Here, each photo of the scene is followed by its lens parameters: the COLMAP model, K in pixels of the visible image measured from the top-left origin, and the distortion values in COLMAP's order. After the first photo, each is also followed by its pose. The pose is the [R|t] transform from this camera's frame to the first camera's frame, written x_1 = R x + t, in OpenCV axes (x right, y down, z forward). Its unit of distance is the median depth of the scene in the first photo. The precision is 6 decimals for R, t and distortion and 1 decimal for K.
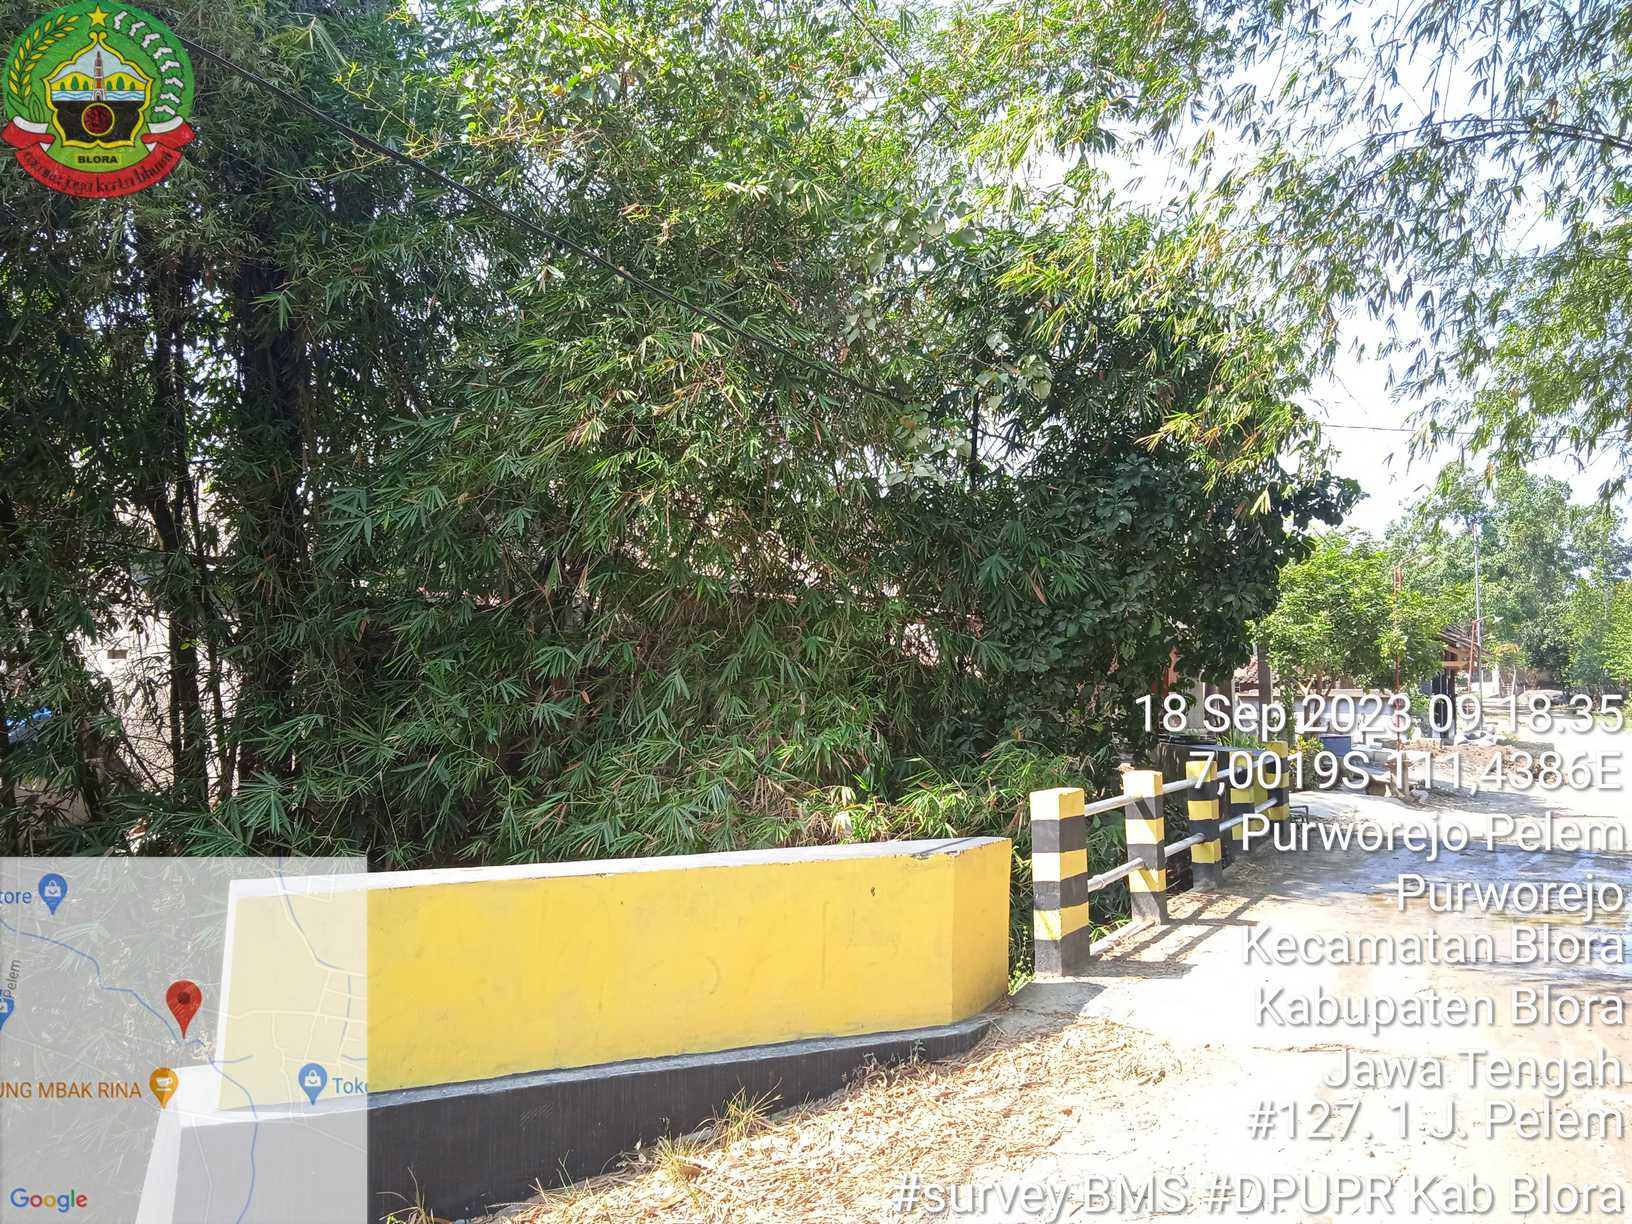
lens RADIAL K [[1301.5, 0, 827.7], [0, 1301.5, 633.9], [0, 0, 1]] dist [0.027455, -0.016283]
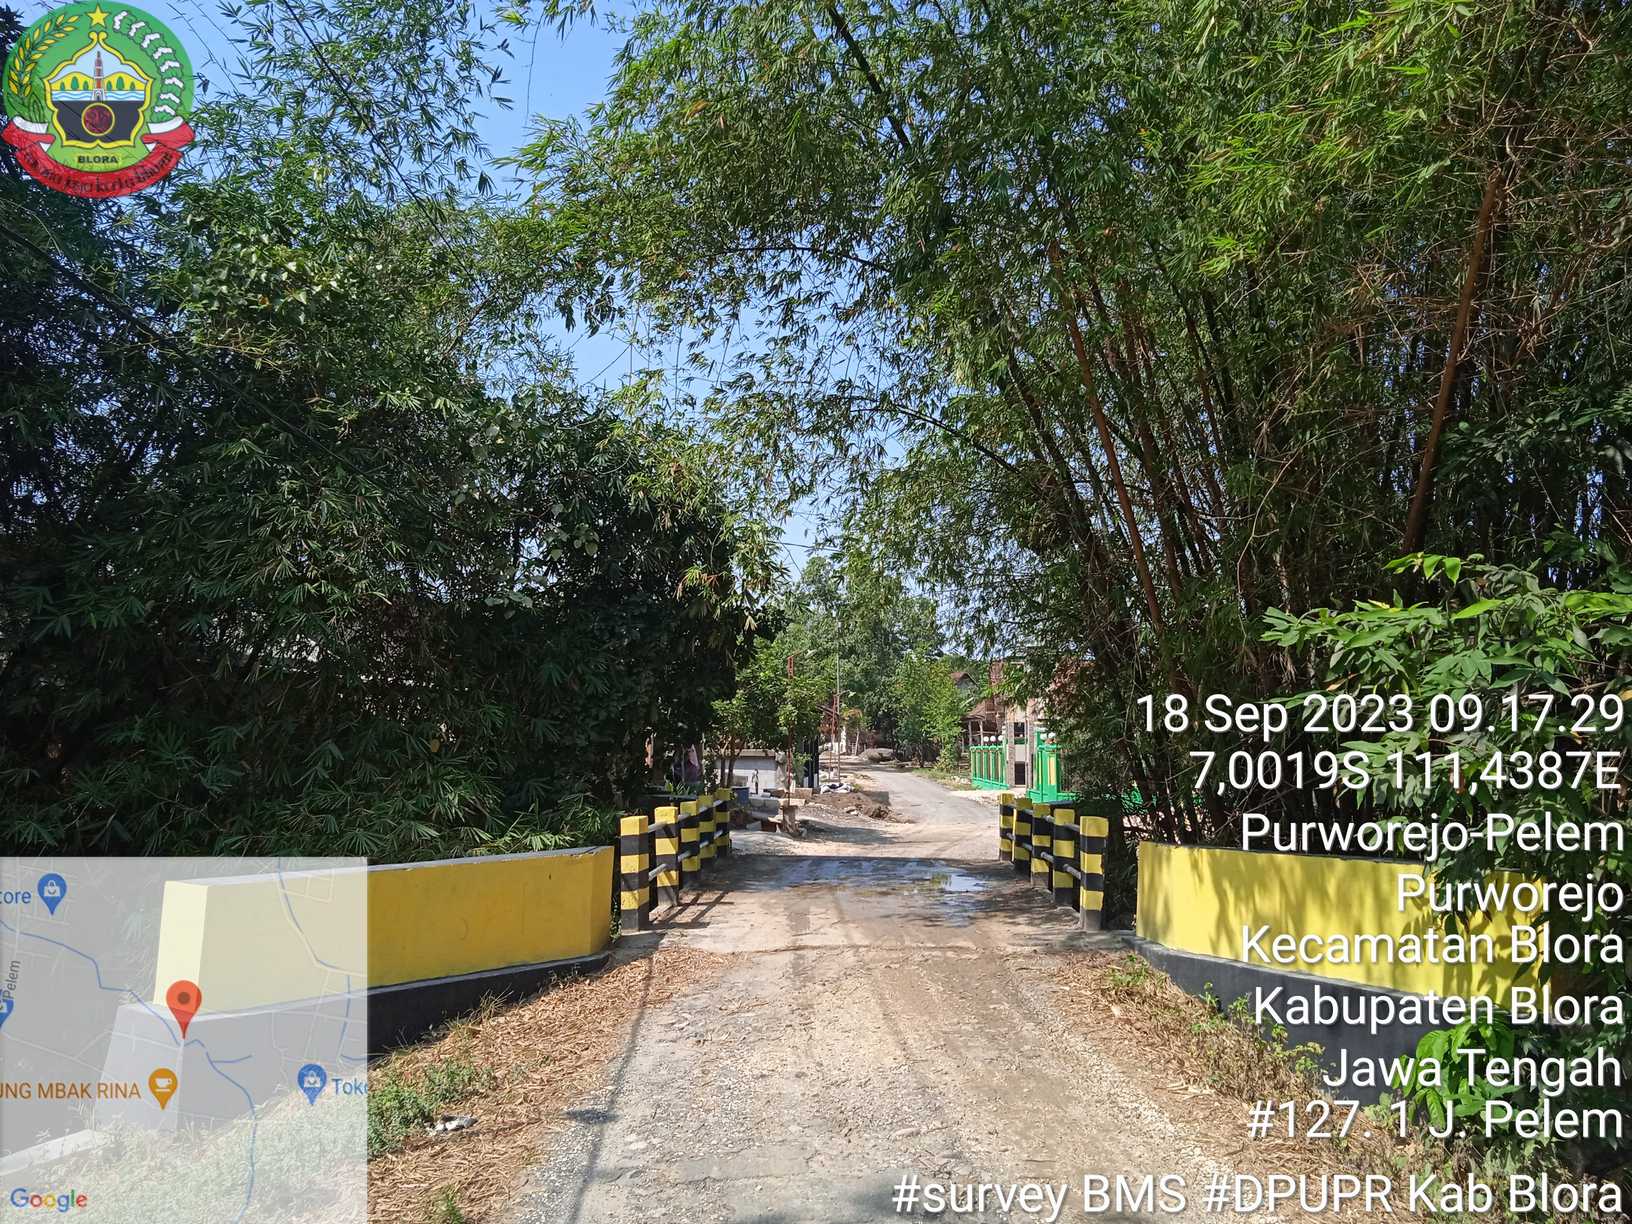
lens RADIAL K [[1301.5, 0, 827.7], [0, 1301.5, 633.9], [0, 0, 1]] dist [0.027455, -0.016283]
pose [[0.895143, 0.037569, 0.444194, -0.107198], [-0.017517, 0.998637, -0.049163, -0.009969], [-0.445436, 0.036227, 0.894581, -0.178627]]
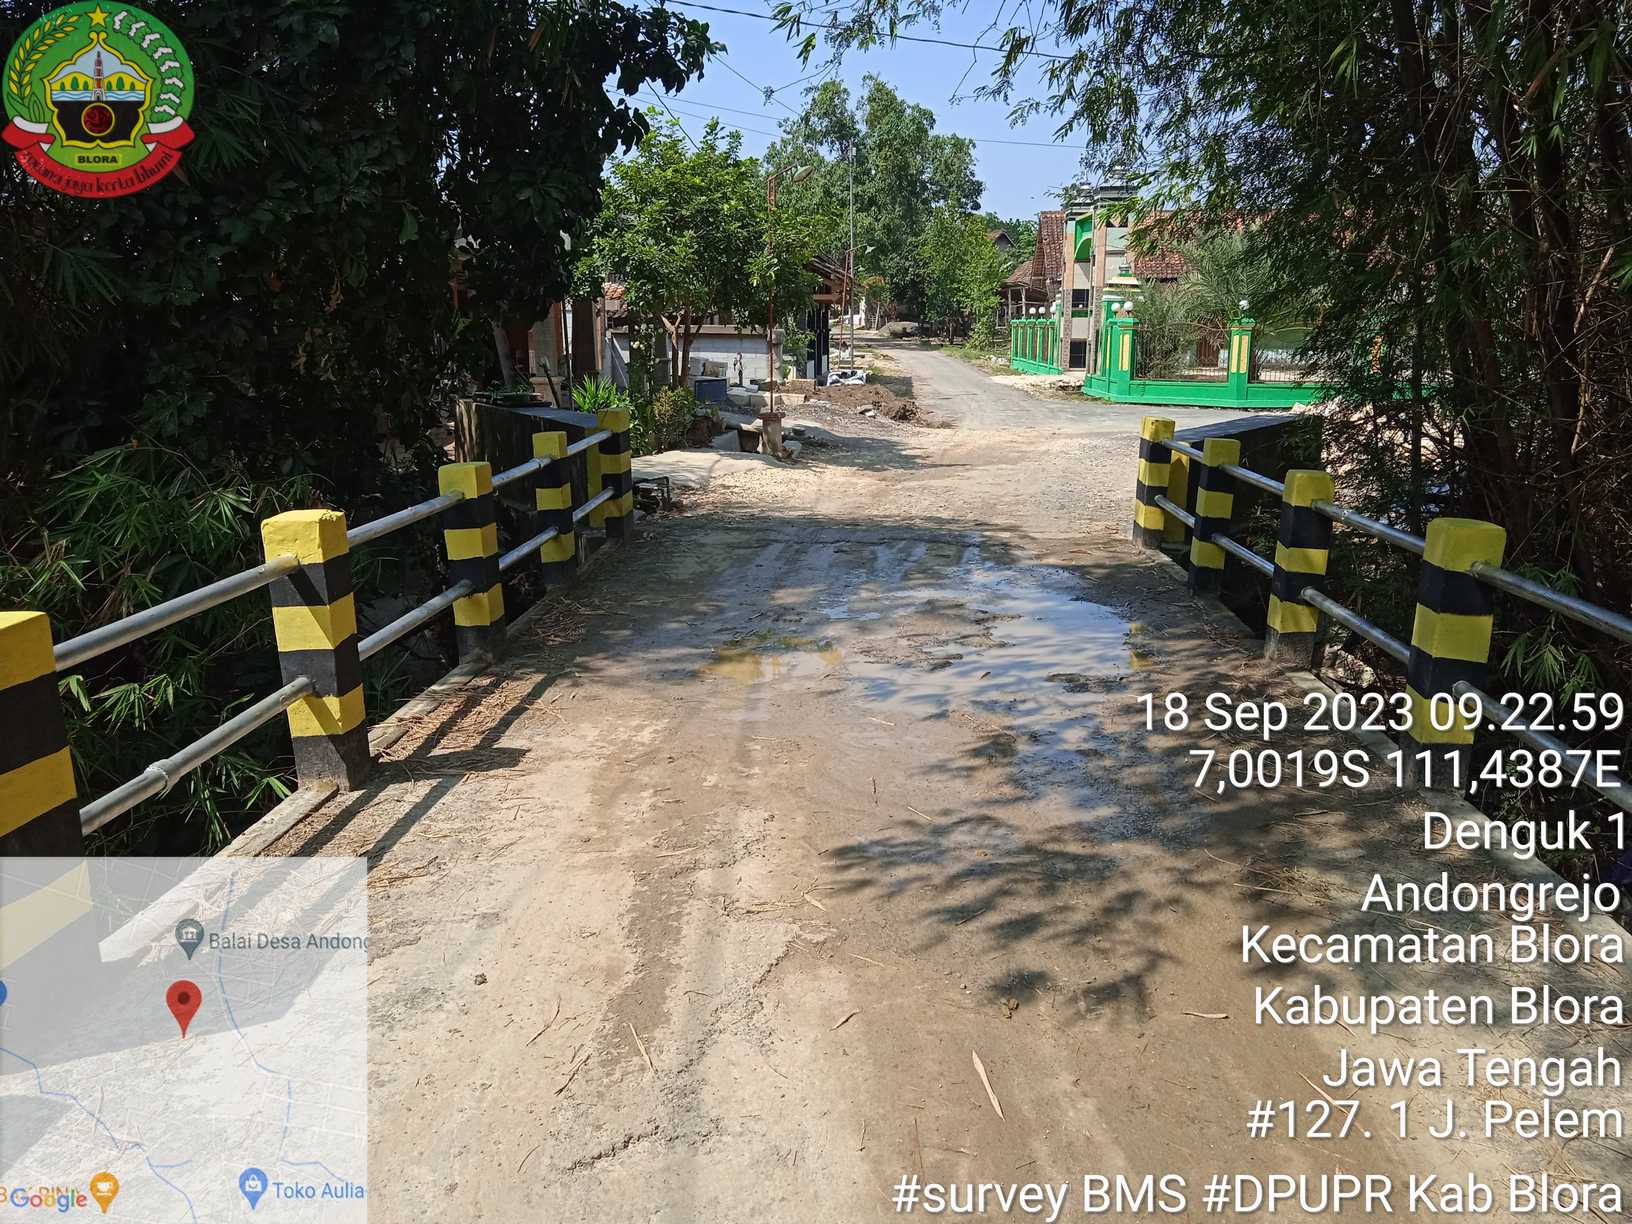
lens RADIAL K [[1301.5, 0, 827.7], [0, 1301.5, 633.9], [0, 0, 1]] dist [0.027455, -0.016283]
pose [[0.901869, -0.102773, 0.419606, 0.080660], [-0.016474, 0.962403, 0.271126, 0.002260], [-0.431695, -0.251433, 0.866268, 0.171508]]
